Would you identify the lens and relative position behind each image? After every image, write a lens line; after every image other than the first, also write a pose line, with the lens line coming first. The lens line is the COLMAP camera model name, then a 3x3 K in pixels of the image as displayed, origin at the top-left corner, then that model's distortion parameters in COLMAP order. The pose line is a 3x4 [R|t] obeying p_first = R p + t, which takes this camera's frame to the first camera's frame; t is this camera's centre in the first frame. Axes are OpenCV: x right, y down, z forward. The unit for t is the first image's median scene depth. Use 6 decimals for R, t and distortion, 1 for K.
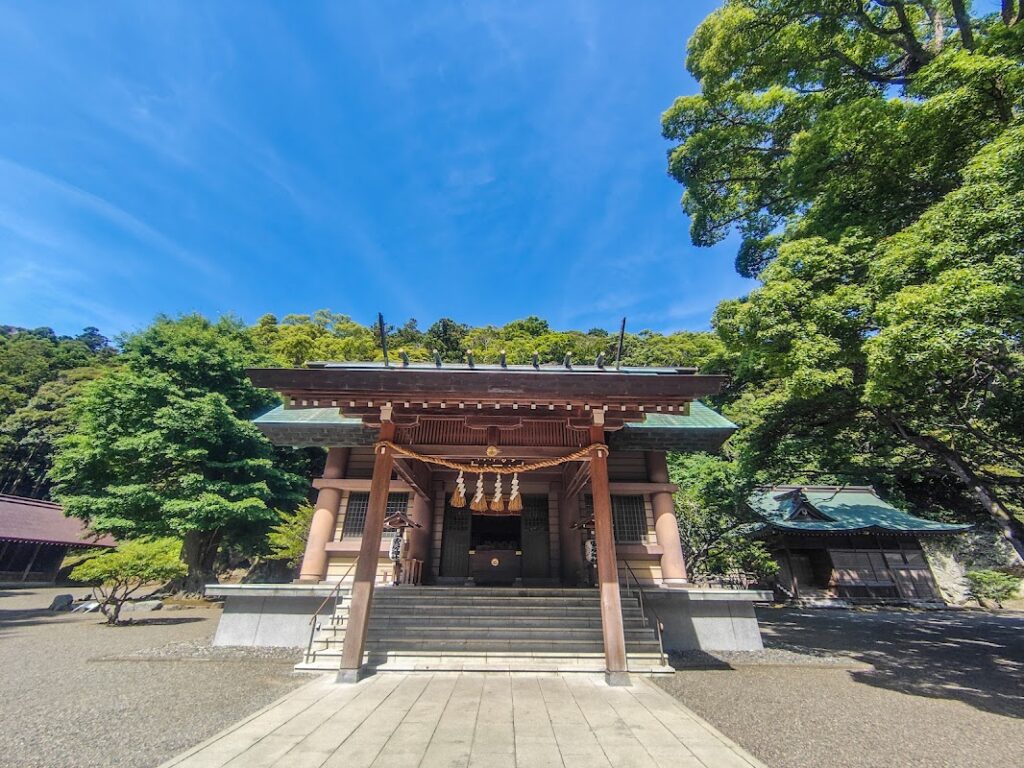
lens RADIAL K [[394.4, 0, 514.4], [0, 394.4, 386.2], [0, 0, 1]] dist [-0.000812, -0.000126]
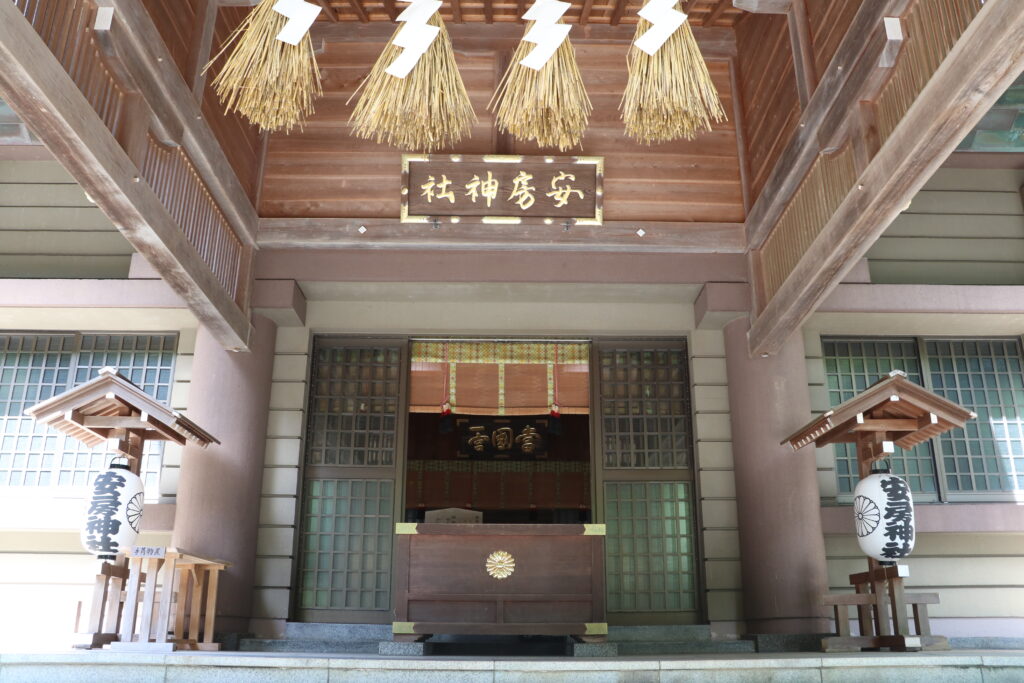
lens RADIAL K [[887.4, 0, 512.0], [0, 887.4, 341.5], [0, 0, 1]] dist [-0.099435, 0.004630]
pose [[0.999929, -0.008754, -0.008032, -0.032457], [0.009632, 0.993109, 0.116796, 0.215614], [0.006954, -0.116865, 0.993123, 0.415167]]
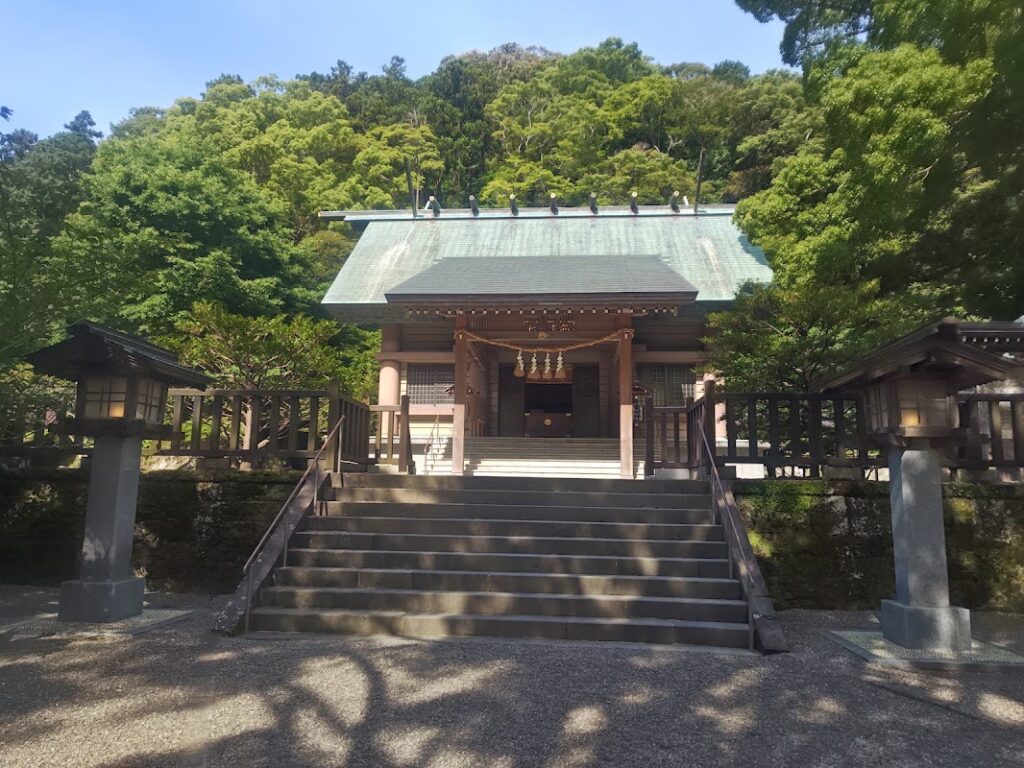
lens RADIAL K [[769.9, 0, 515.4], [0, 769.9, 372.1], [0, 0, 1]] dist [0.033174, 0.001310]
pose [[0.995433, -0.010748, -0.094858, 0.062104], [0.037905, 0.956459, 0.289393, -0.301061], [0.087617, -0.291667, 0.952498, -0.962246]]
